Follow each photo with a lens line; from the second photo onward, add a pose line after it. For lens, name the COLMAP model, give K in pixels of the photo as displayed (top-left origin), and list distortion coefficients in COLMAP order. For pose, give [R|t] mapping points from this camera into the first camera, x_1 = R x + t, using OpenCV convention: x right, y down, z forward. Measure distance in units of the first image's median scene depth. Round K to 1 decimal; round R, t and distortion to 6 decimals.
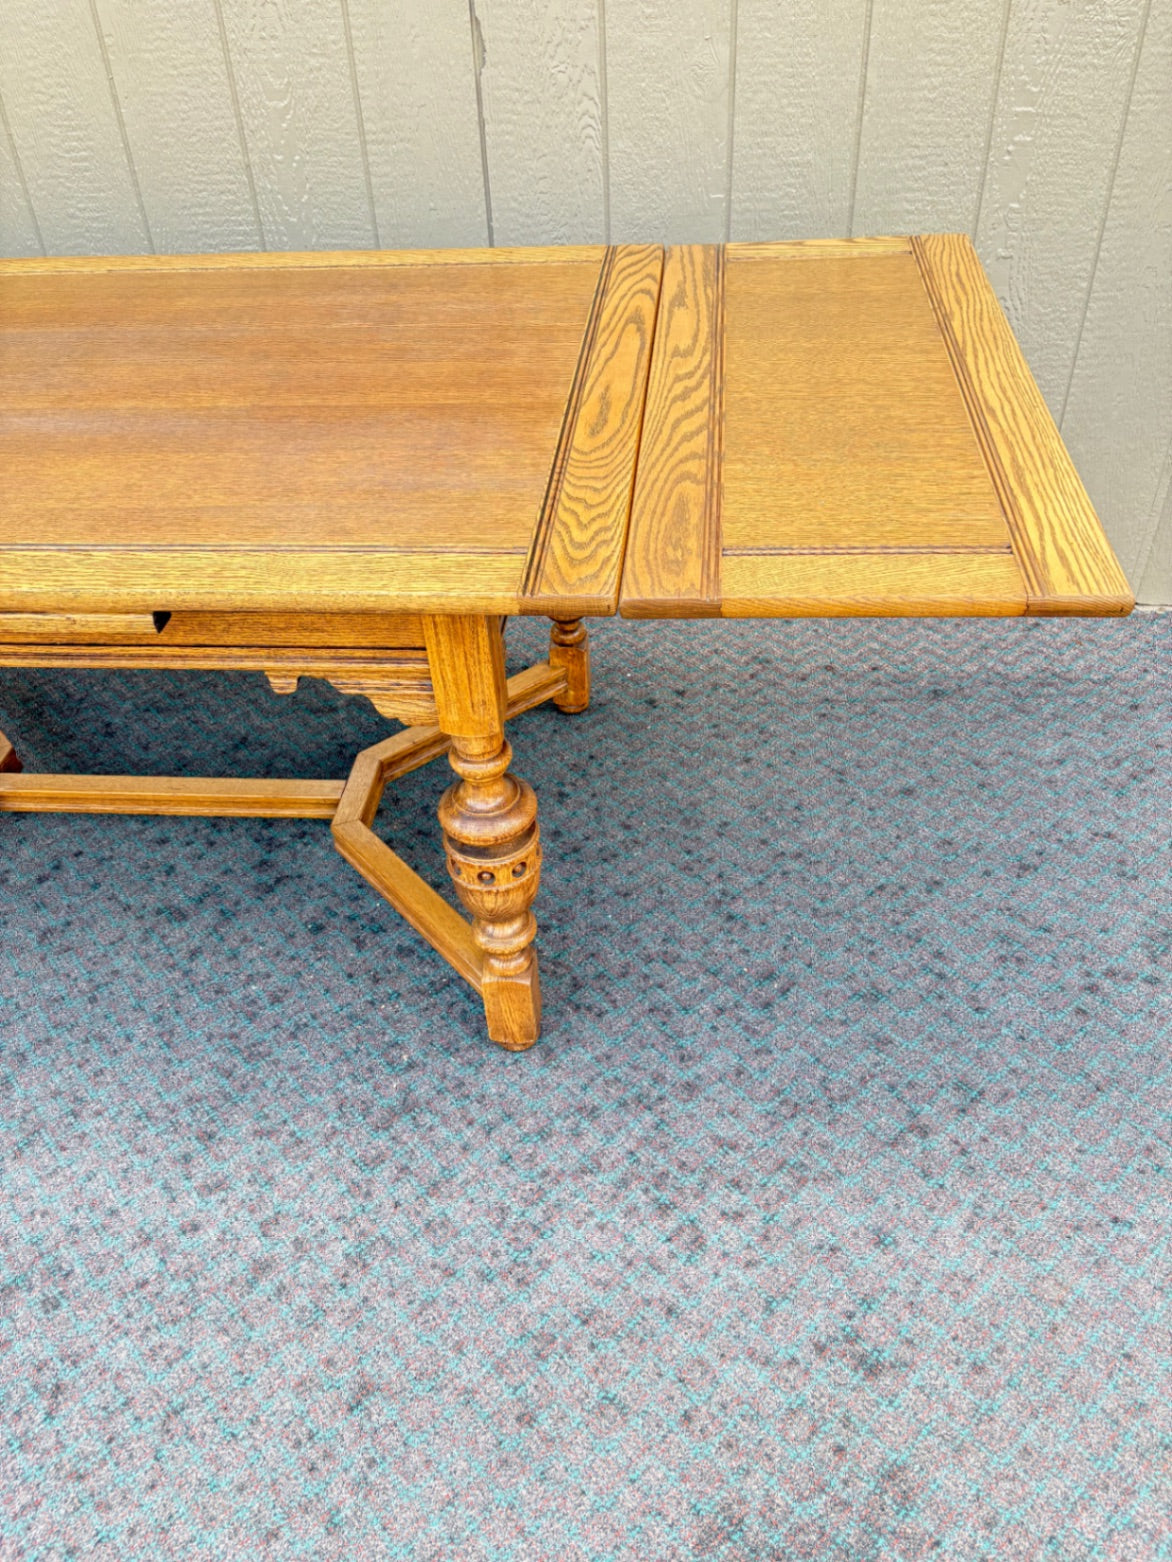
lens RADIAL K [[1188.7, 0, 587.4], [0, 1188.7, 790.6], [0, 0, 1]] dist [0.043020, -0.047673]
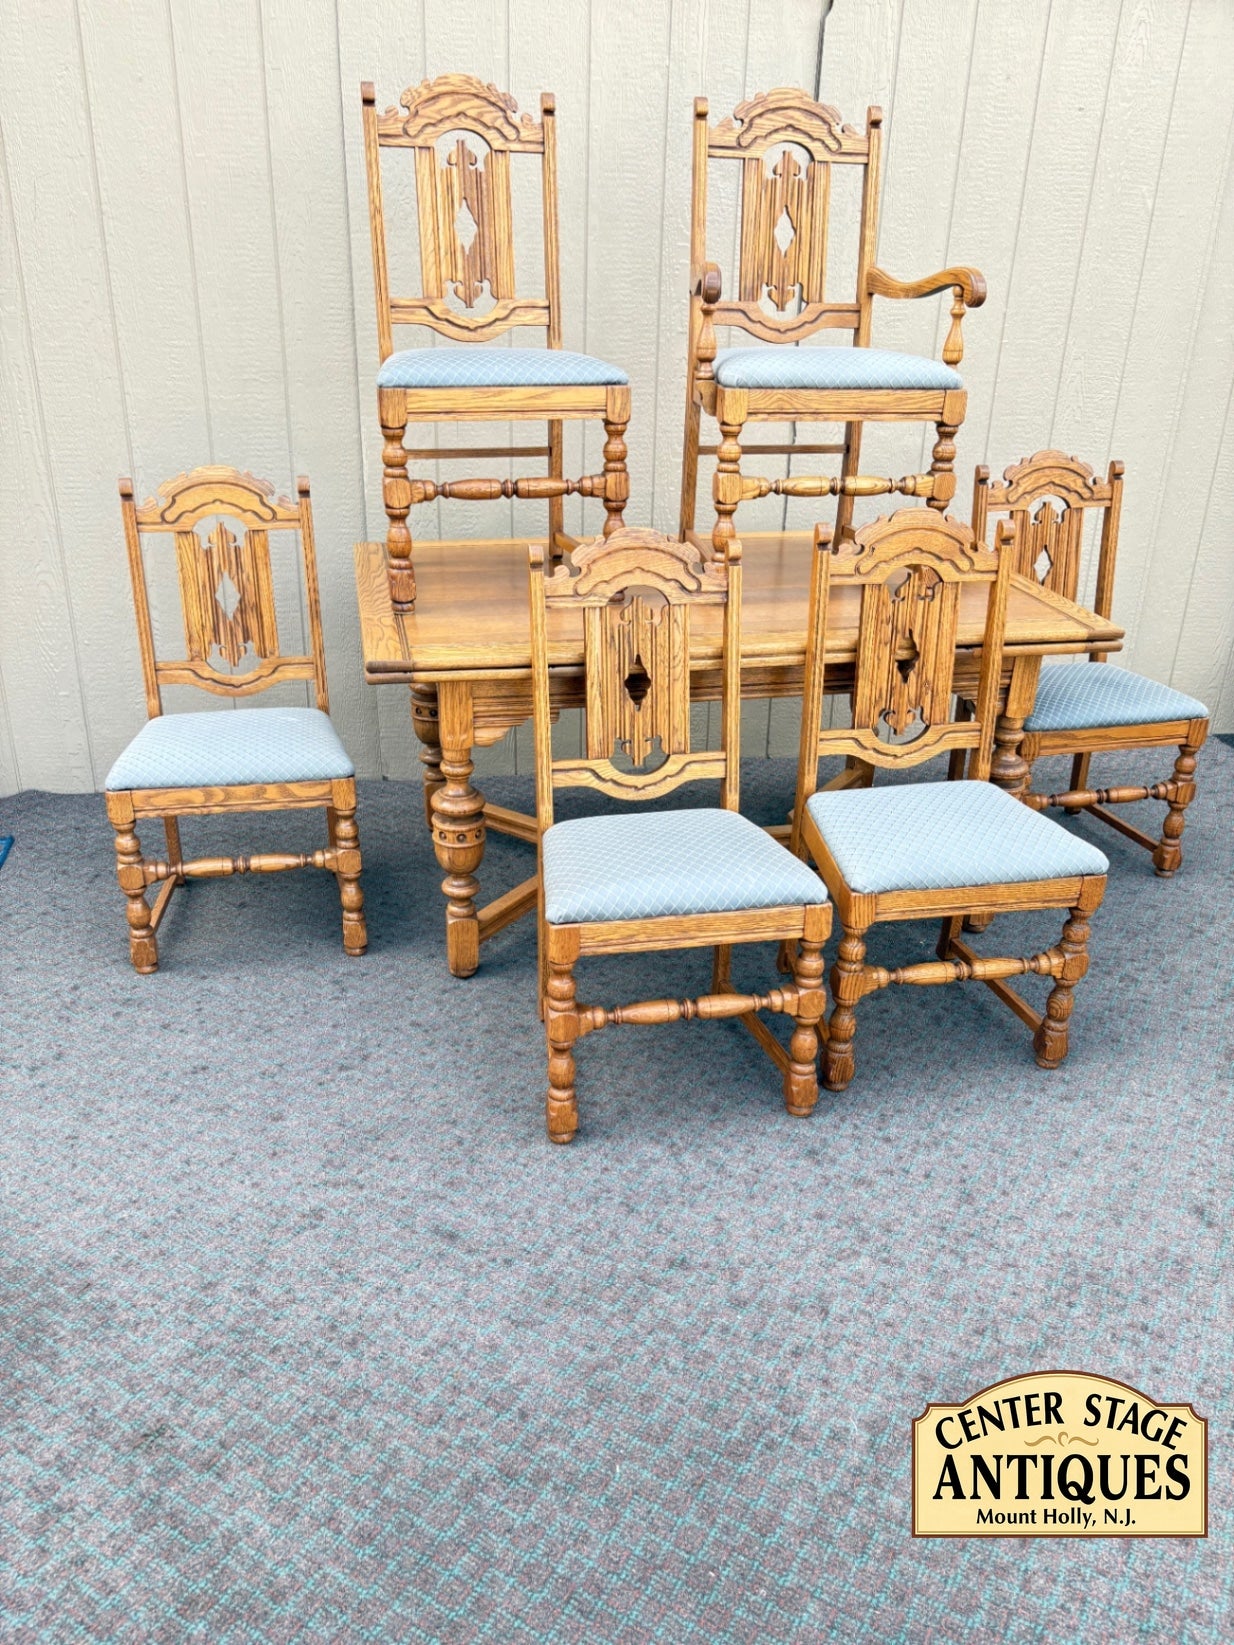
lens RADIAL K [[1251.9, 0, 615.6], [0, 1251.9, 834.6], [0, 0, 1]] dist [0.043020, -0.047673]
pose [[0.952574, -0.062137, 0.297896, -1.127379], [0.138166, 0.960525, -0.241458, 0.458590], [-0.271133, 0.271166, 0.923556, -0.620981]]
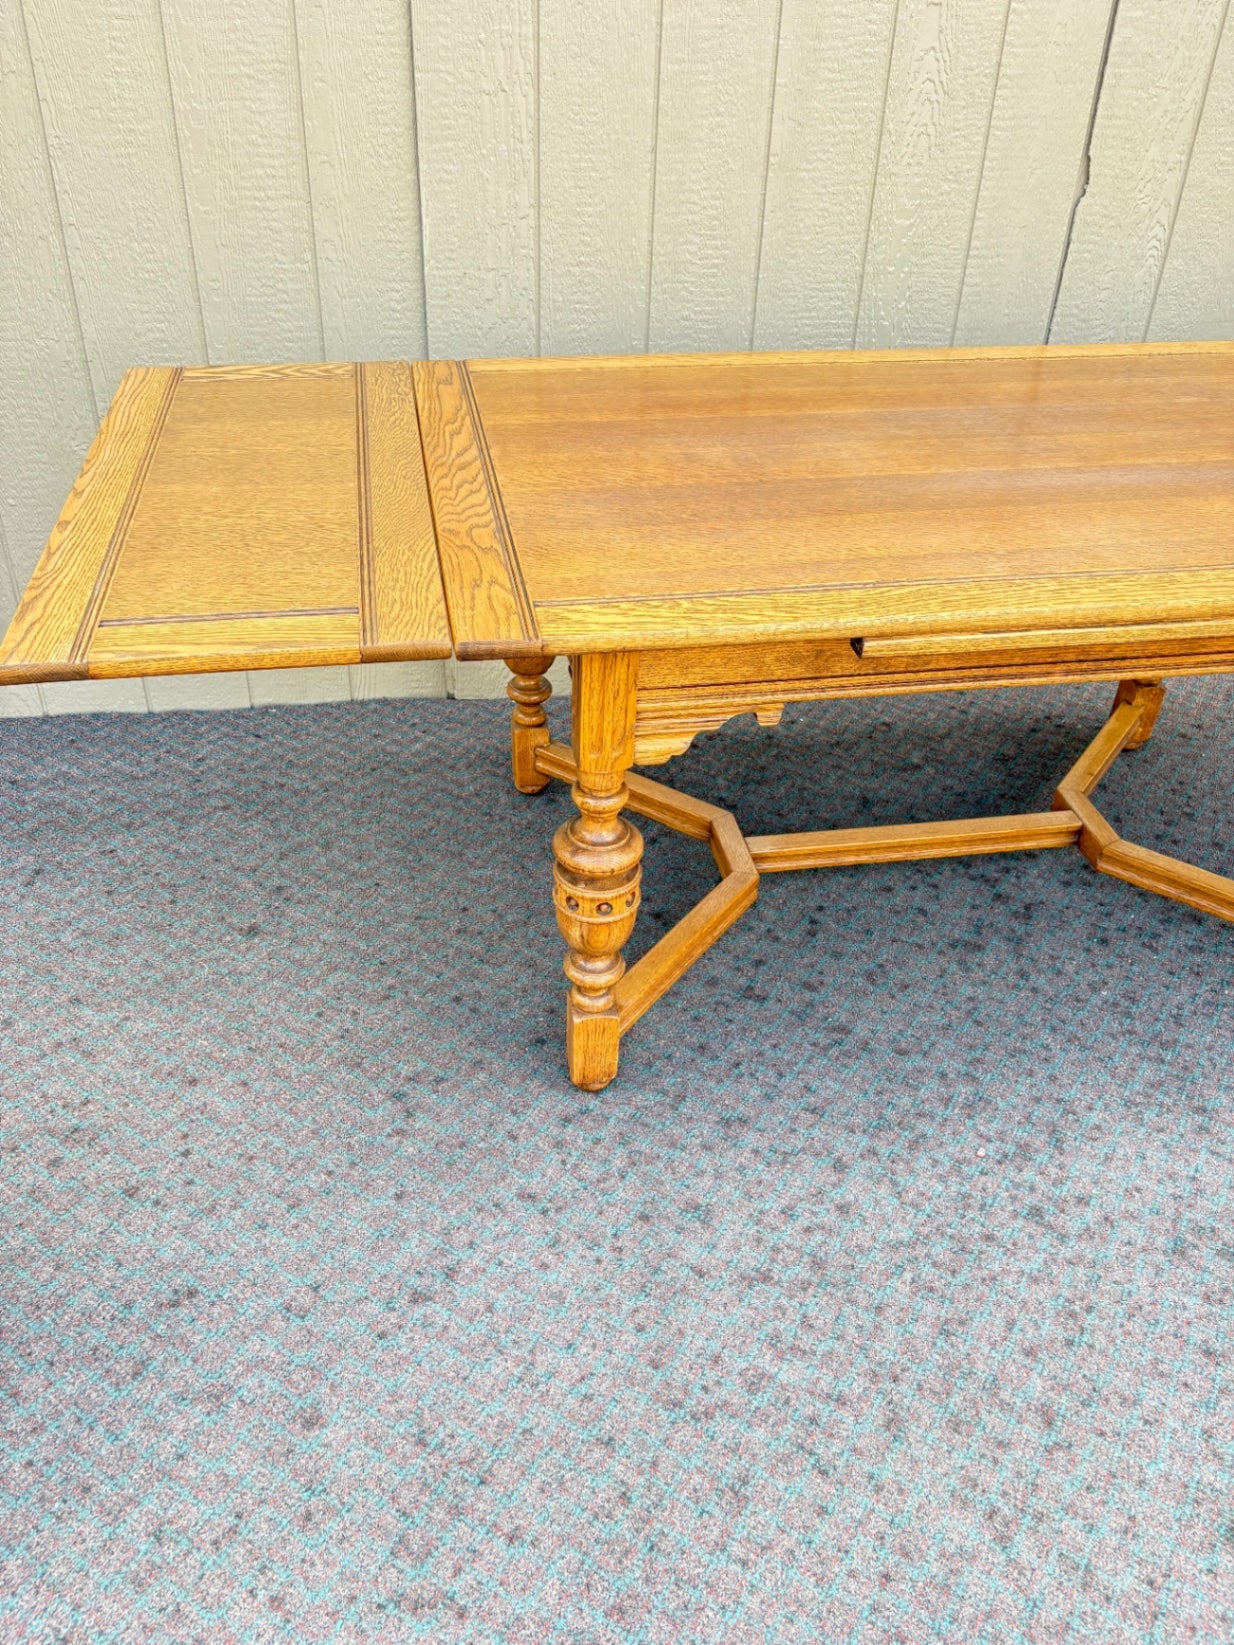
lens RADIAL K [[1251.9, 0, 614.7], [0, 1251.9, 831.5], [0, 0, 1]] dist [0.043020, -0.047673]
pose [[0.960502, -0.090790, 0.263047, -1.078087], [0.113248, 0.990992, -0.071483, 0.054301], [-0.254188, 0.098449, 0.962131, -0.008366]]
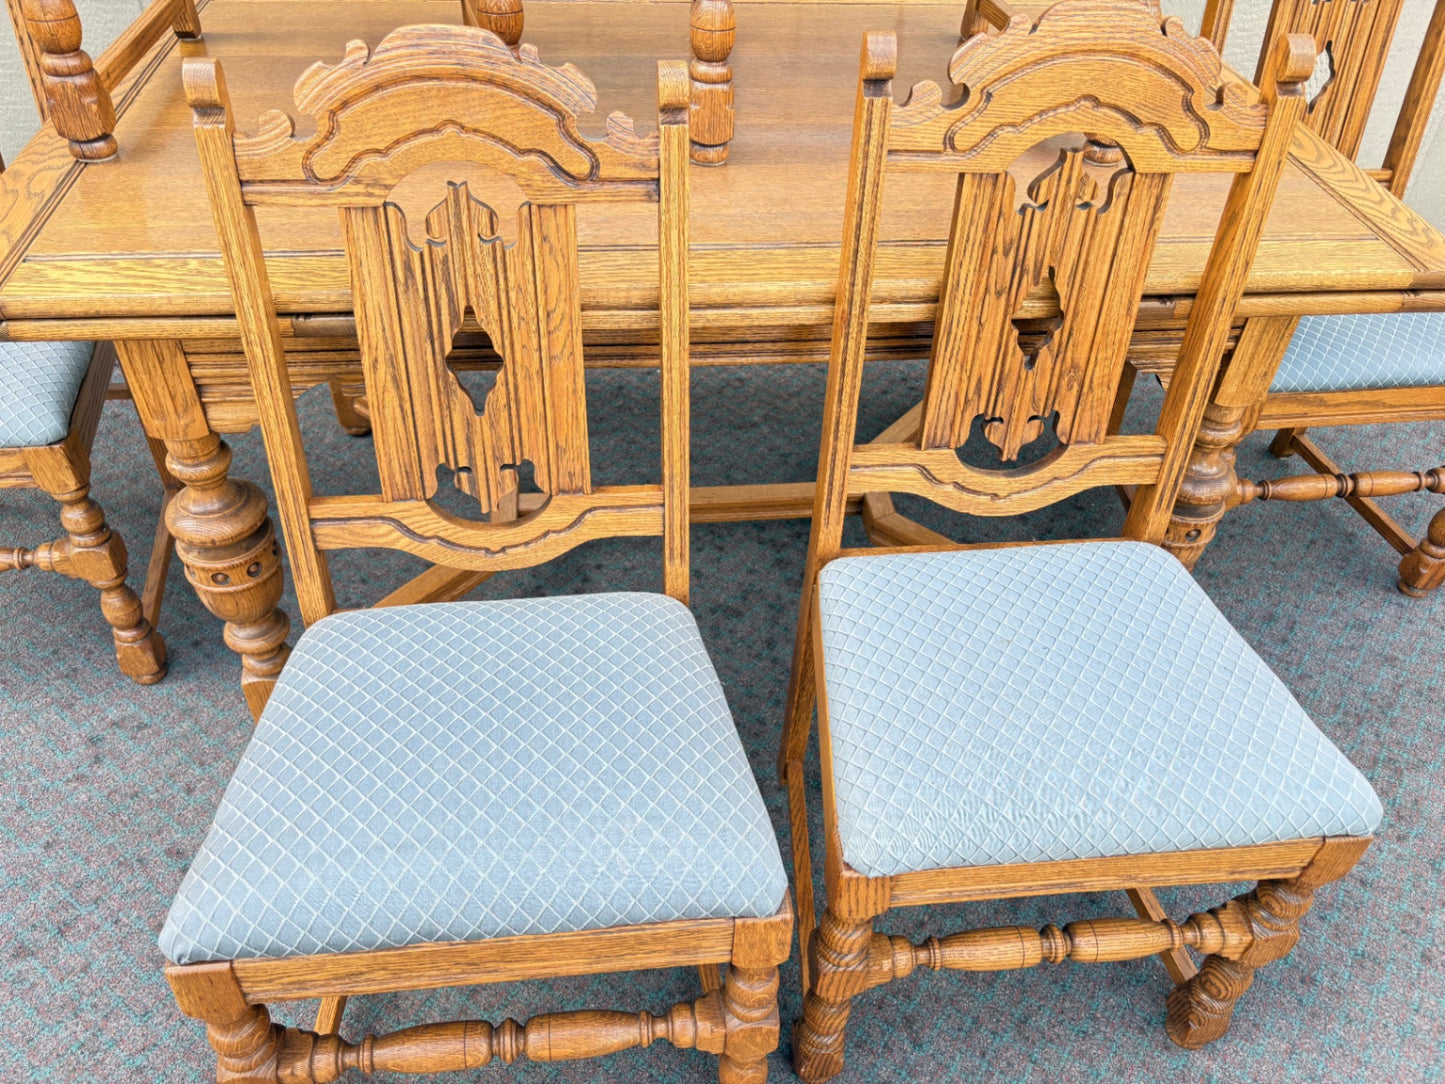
lens RADIAL K [[1099.7, 0, 720.0], [0, 1099.7, 547.9], [0, 0, 1]] dist [0.043020, -0.047673]
pose [[0.974762, -0.068145, 0.212592, -0.646263], [0.064875, 0.997644, 0.022326, 0.027068], [-0.213612, -0.007971, 0.976886, 0.041158]]
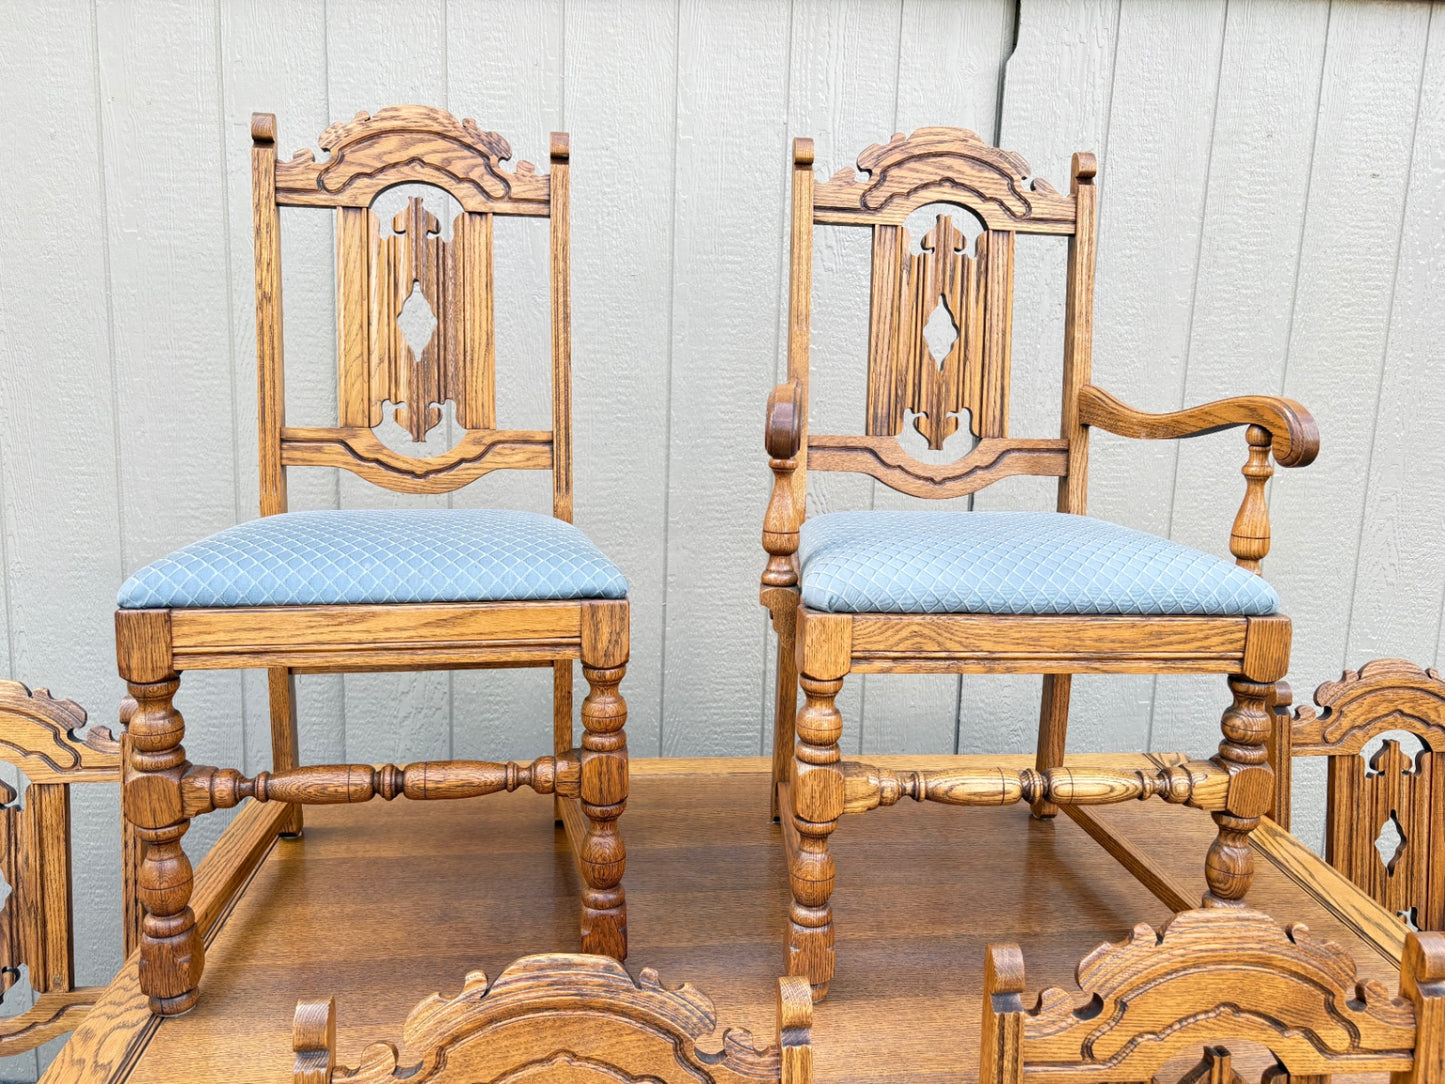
lens RADIAL K [[1099.7, 0, 728.4], [0, 1099.7, 539.9], [0, 0, 1]] dist [0.043020, -0.047673]
pose [[0.978201, 0.039289, 0.203910, -0.687140], [0.066159, 0.871811, -0.485354, -0.141858], [-0.196840, 0.488264, 0.850207, 0.032300]]
